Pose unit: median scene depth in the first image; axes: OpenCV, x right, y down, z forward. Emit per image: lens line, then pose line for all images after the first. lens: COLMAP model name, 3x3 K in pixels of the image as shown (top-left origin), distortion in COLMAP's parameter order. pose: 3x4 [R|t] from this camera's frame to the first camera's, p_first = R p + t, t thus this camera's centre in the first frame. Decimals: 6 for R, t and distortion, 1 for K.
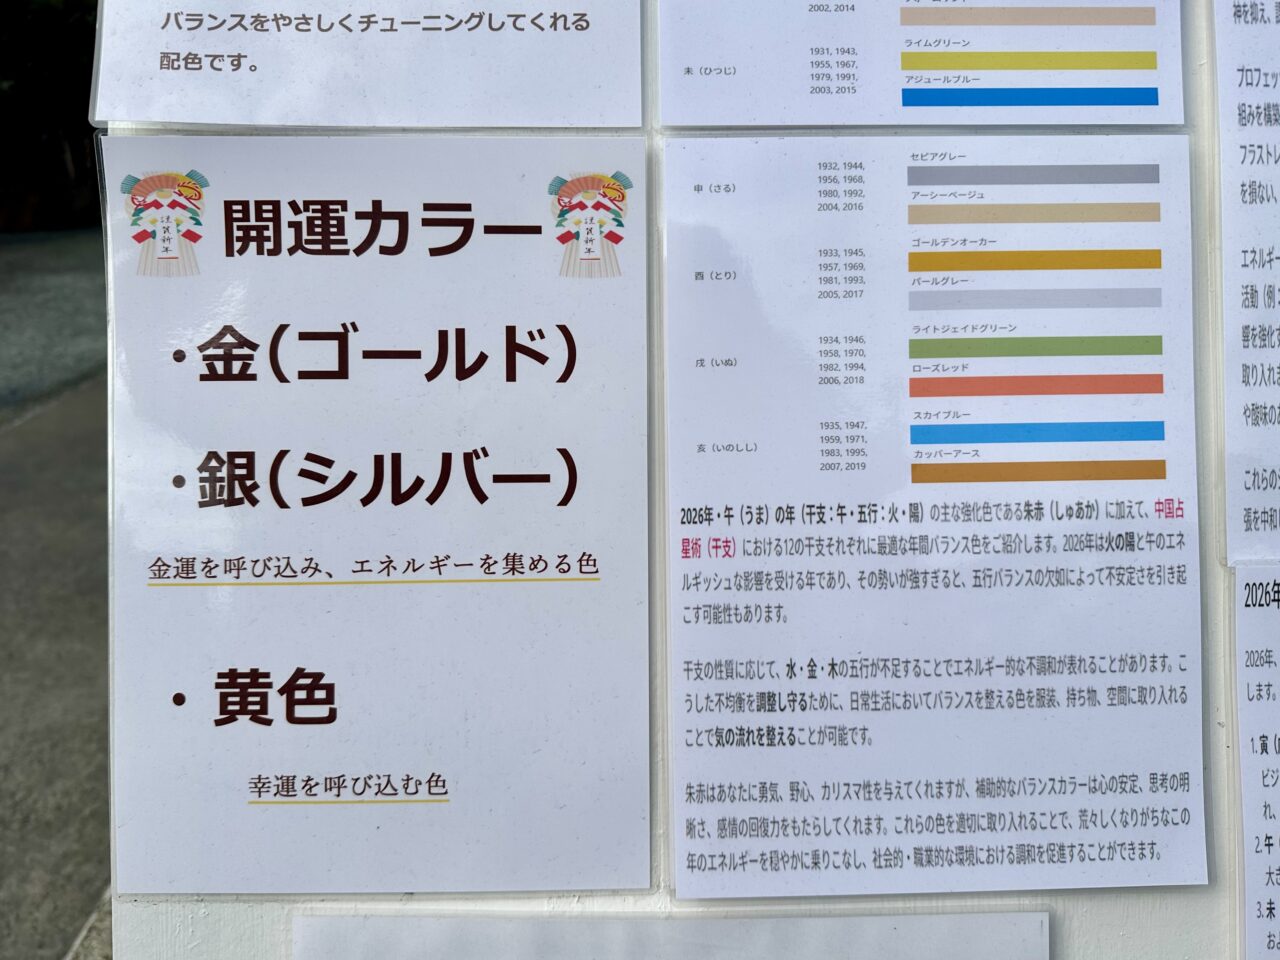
lens RADIAL K [[889.7, 0, 640.0], [0, 889.7, 480.0], [0, 0, 1]] dist [-0.016732, 0.001011]
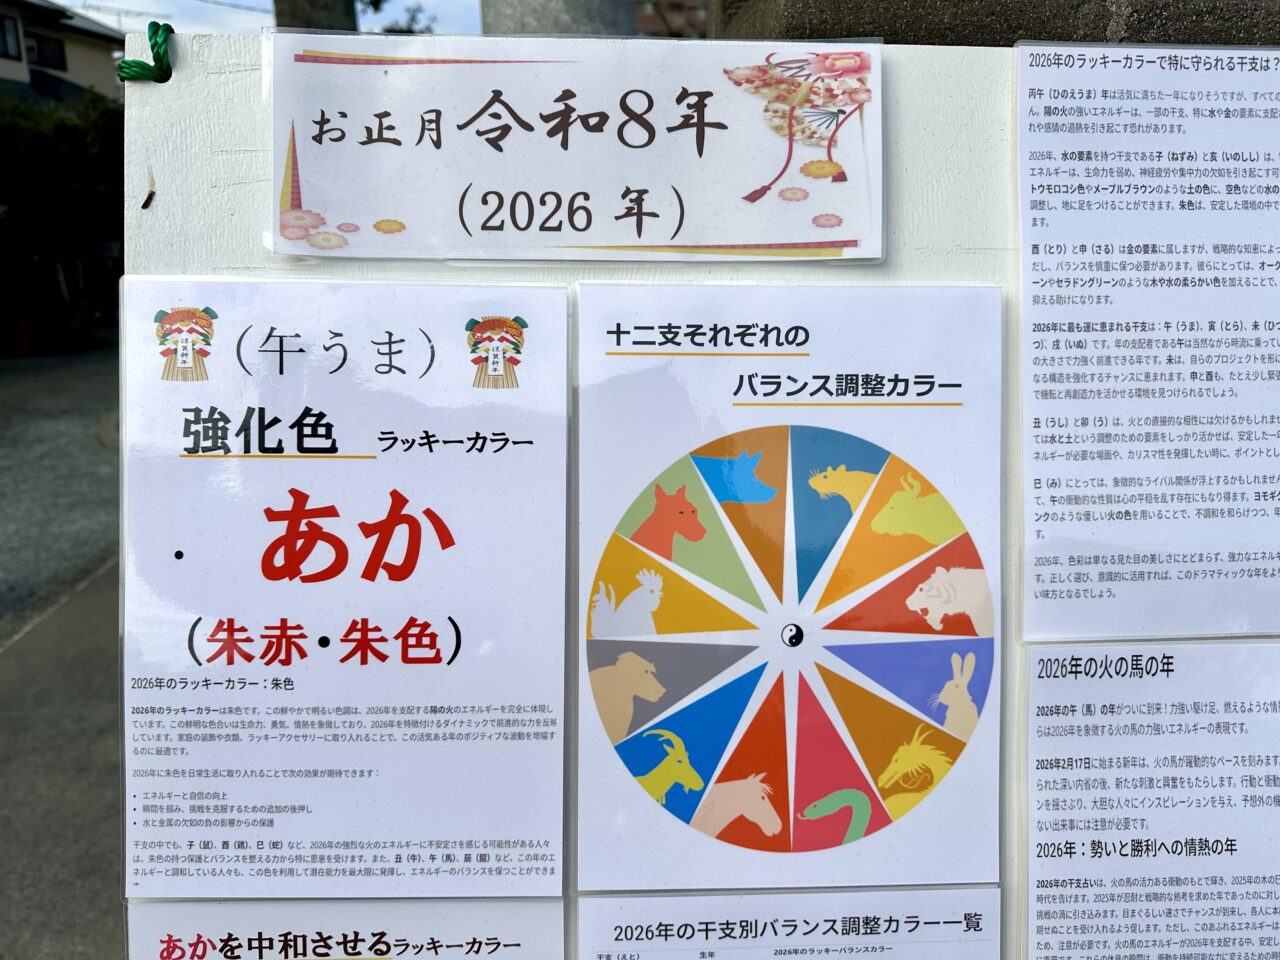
lens RADIAL K [[870.0, 0, 640.0], [0, 870.0, 480.0], [0, 0, 1]] dist [-0.013087, -0.001476]
pose [[0.999753, 0.006468, 0.021258, 0.061313], [-0.006718, 0.999909, 0.011718, -1.310857], [-0.021180, -0.011858, 0.999705, -0.201354]]
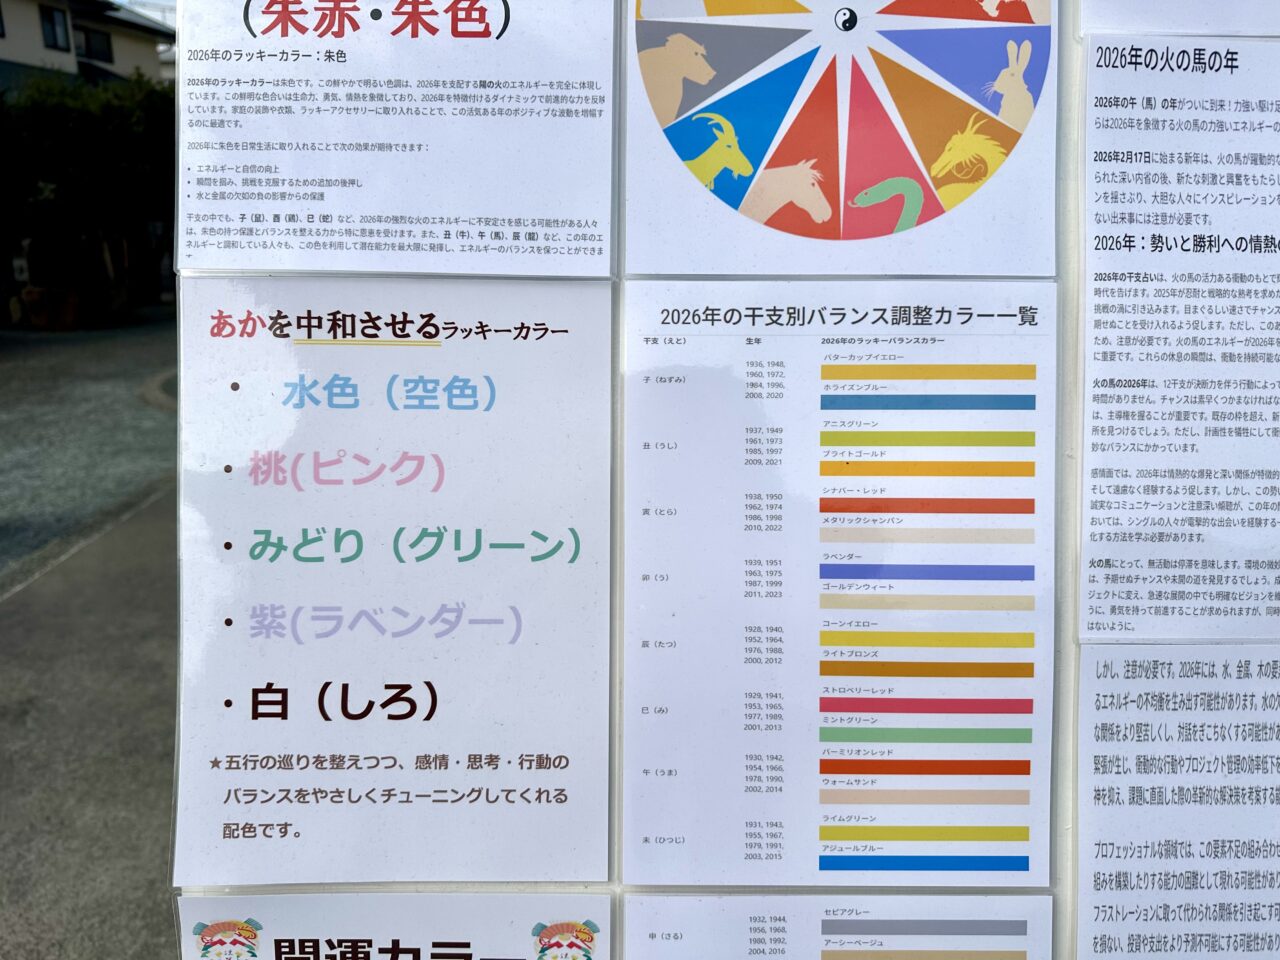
lens RADIAL K [[870.0, 0, 640.0], [0, 870.0, 480.0], [0, 0, 1]] dist [-0.013087, -0.001476]
pose [[0.999750, 0.016249, -0.015375, 0.056292], [-0.015949, 0.999684, 0.019419, -0.987488], [0.015685, -0.019169, 0.999693, -0.203434]]
